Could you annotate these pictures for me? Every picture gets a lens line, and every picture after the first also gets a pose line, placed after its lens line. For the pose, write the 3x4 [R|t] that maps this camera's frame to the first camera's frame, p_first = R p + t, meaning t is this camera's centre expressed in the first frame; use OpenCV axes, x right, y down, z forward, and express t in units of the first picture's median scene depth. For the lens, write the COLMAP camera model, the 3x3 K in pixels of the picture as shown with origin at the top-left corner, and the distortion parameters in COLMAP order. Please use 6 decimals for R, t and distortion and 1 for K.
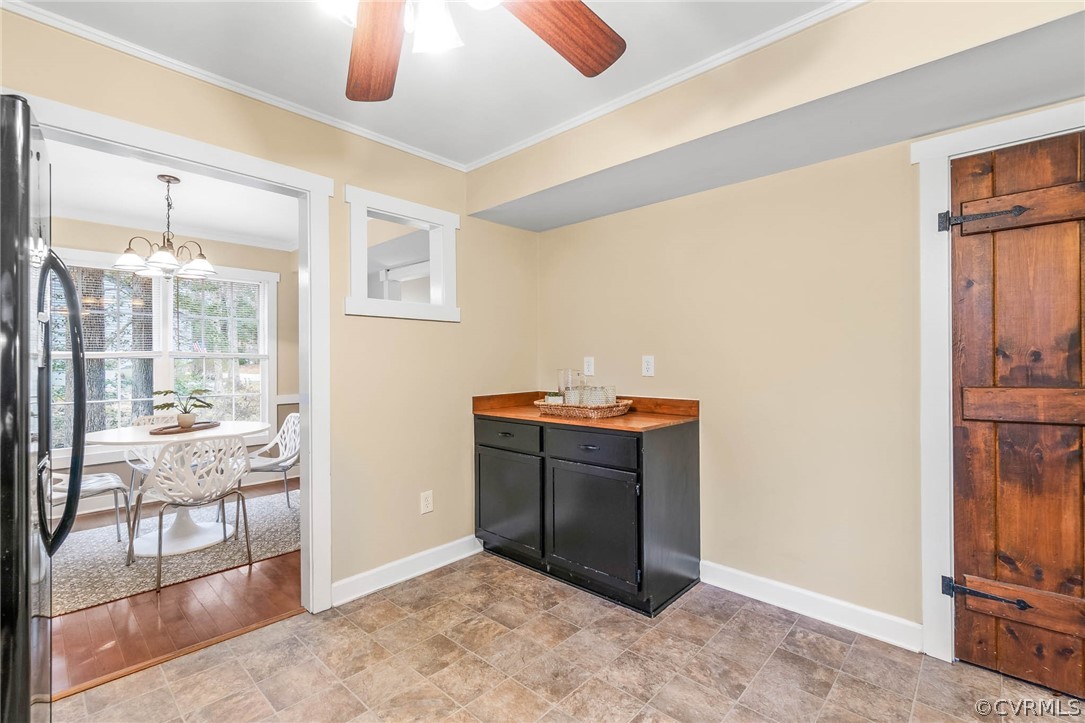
lens RADIAL K [[479.1, 0, 530.2], [0, 479.1, 361.5], [0, 0, 1]] dist [-0.000443, -0.000112]
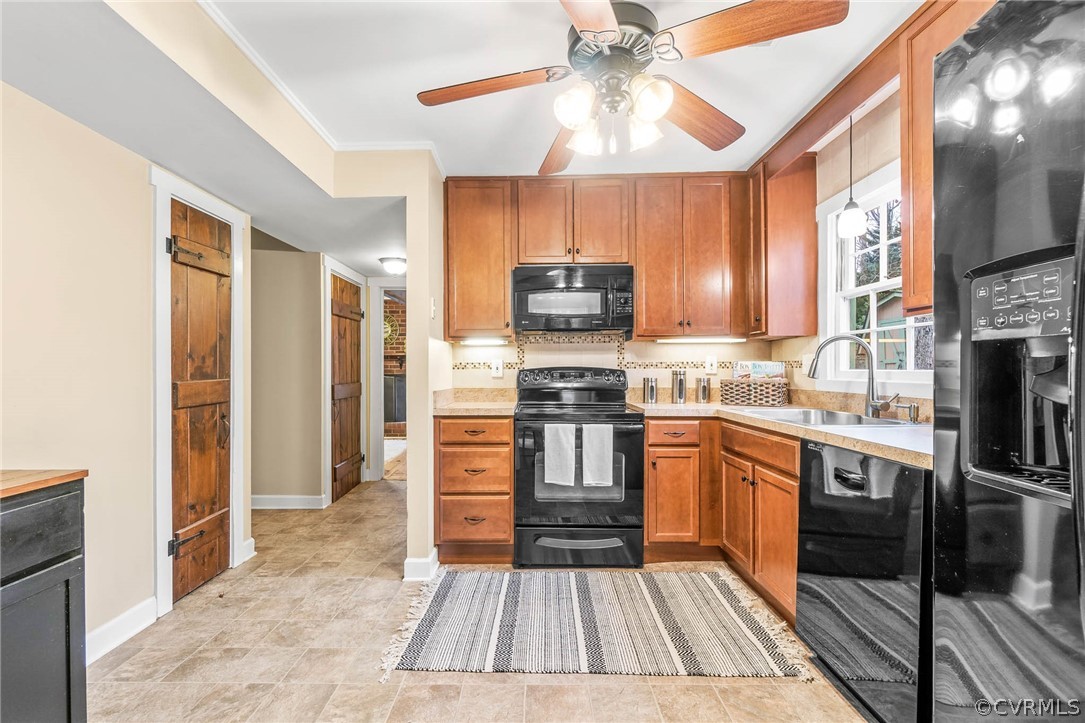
lens RADIAL K [[470.5, 0, 532.2], [0, 470.5, 370.9], [0, 0, 1]] dist [-0.009347, 0.000218]
pose [[-0.681788, 0.003903, 0.731539, -0.620750], [0.006036, 0.999982, 0.000290, 0.027355], [-0.731525, 0.004614, -0.681799, 1.145625]]
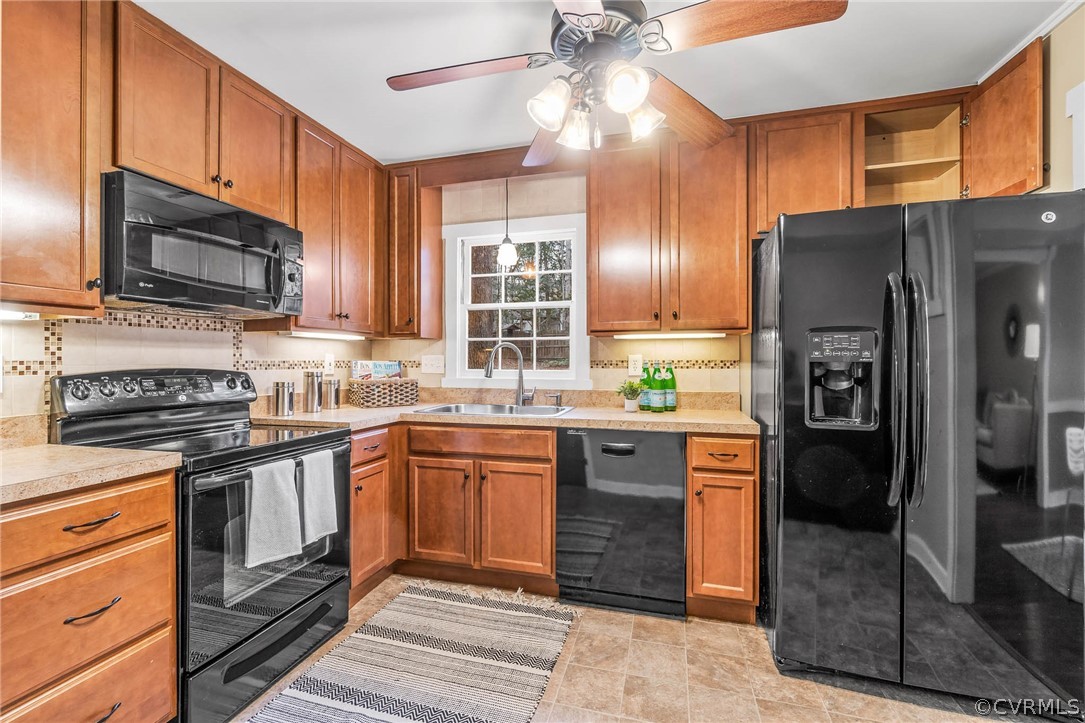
lens RADIAL K [[470.5, 0, 535.7], [0, 470.5, 359.6], [0, 0, 1]] dist [0.000397, 0.000429]
pose [[-0.886906, 0.003037, -0.461940, 0.317542], [0.003850, 0.999992, -0.000816, -0.002101], [0.461934, -0.002502, -0.886911, 1.129511]]
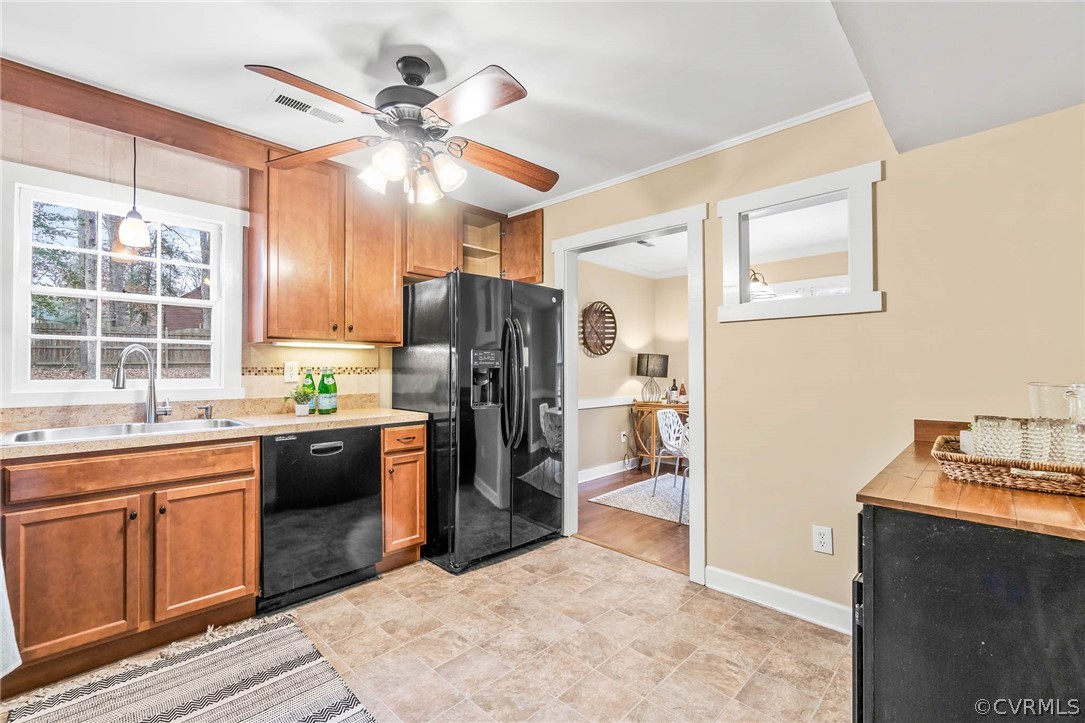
lens RADIAL K [[469.0, 0, 531.0], [0, 469.0, 363.9], [0, 0, 1]] dist [-0.001392, -0.000059]
pose [[-0.018147, -0.007675, -0.999806, 0.866607], [0.001504, 0.999969, -0.007704, 0.002229], [0.999834, -0.001644, -0.018135, 0.765499]]
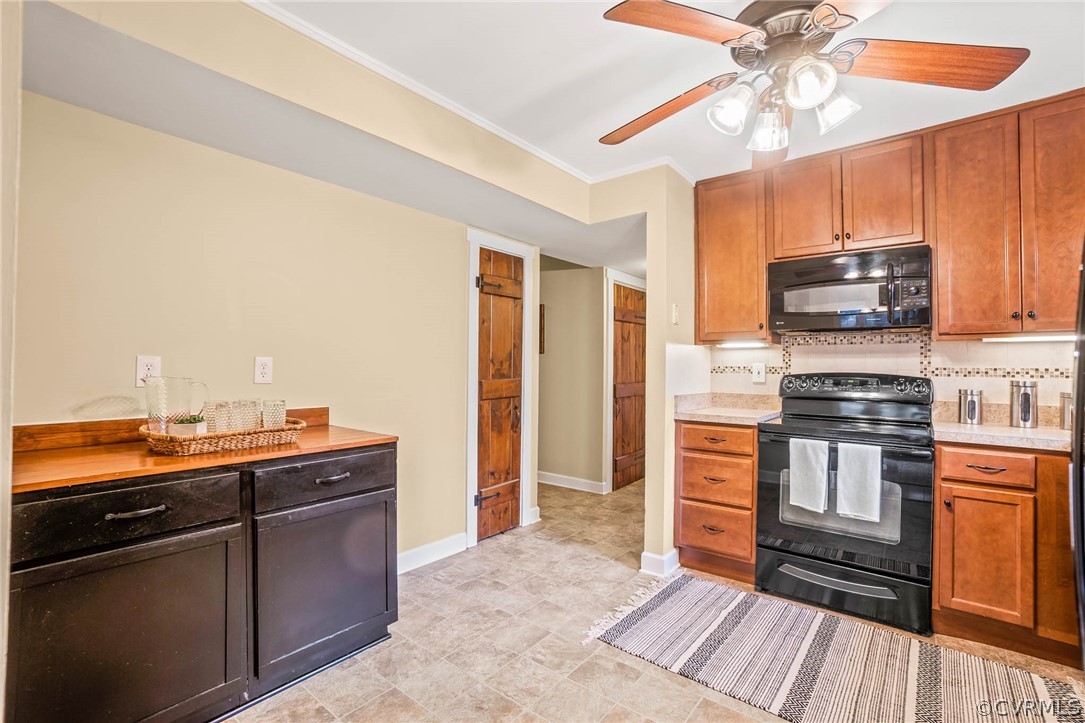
lens RADIAL K [[483.9, 0, 533.0], [0, 483.9, 360.2], [0, 0, 1]] dist [-0.063407, 0.022392]
pose [[-0.072678, 0.013353, 0.997266, -0.829538], [-0.006961, 0.999879, -0.013895, 0.001885], [-0.997331, -0.007952, -0.072576, 0.937089]]
